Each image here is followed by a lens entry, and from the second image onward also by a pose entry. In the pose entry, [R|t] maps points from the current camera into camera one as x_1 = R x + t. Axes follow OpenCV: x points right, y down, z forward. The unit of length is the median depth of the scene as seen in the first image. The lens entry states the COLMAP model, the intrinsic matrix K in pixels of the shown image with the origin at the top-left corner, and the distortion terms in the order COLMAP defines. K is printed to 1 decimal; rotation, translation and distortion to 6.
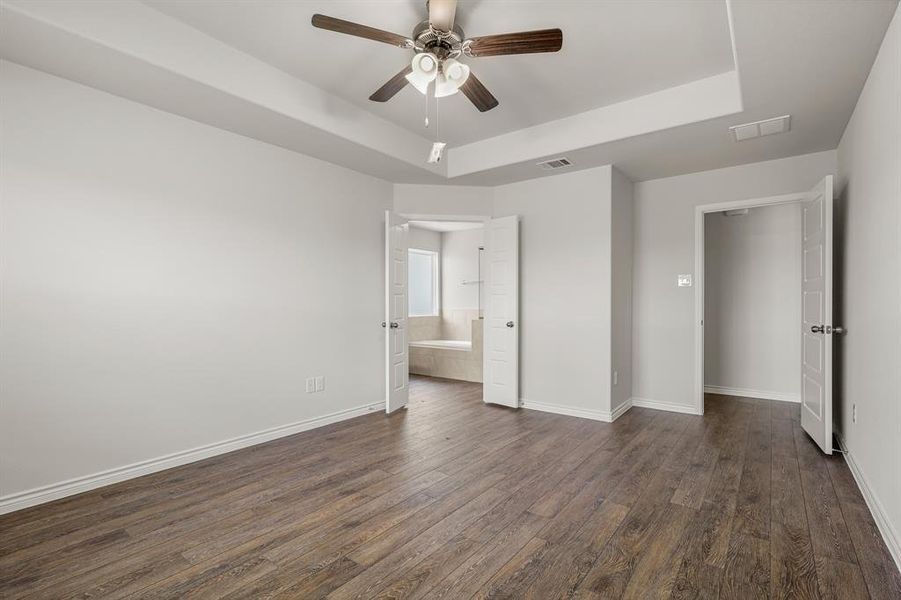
lens RADIAL K [[419.2, 0, 448.8], [0, 419.2, 302.6], [0, 0, 1]] dist [-0.002522, -0.000844]
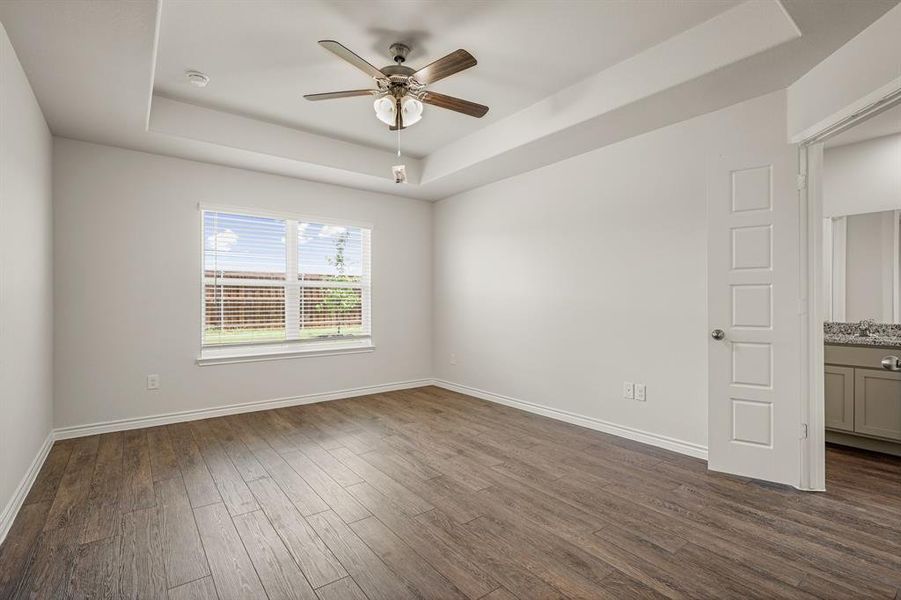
lens RADIAL K [[419.2, 0, 449.3], [0, 419.2, 301.2], [0, 0, 1]] dist [-0.002522, -0.000844]
pose [[-0.259338, 0.002838, -0.965782, 0.860181], [0.002258, 0.999995, 0.002332, 0.000445], [0.965784, -0.001575, -0.259343, 1.140042]]
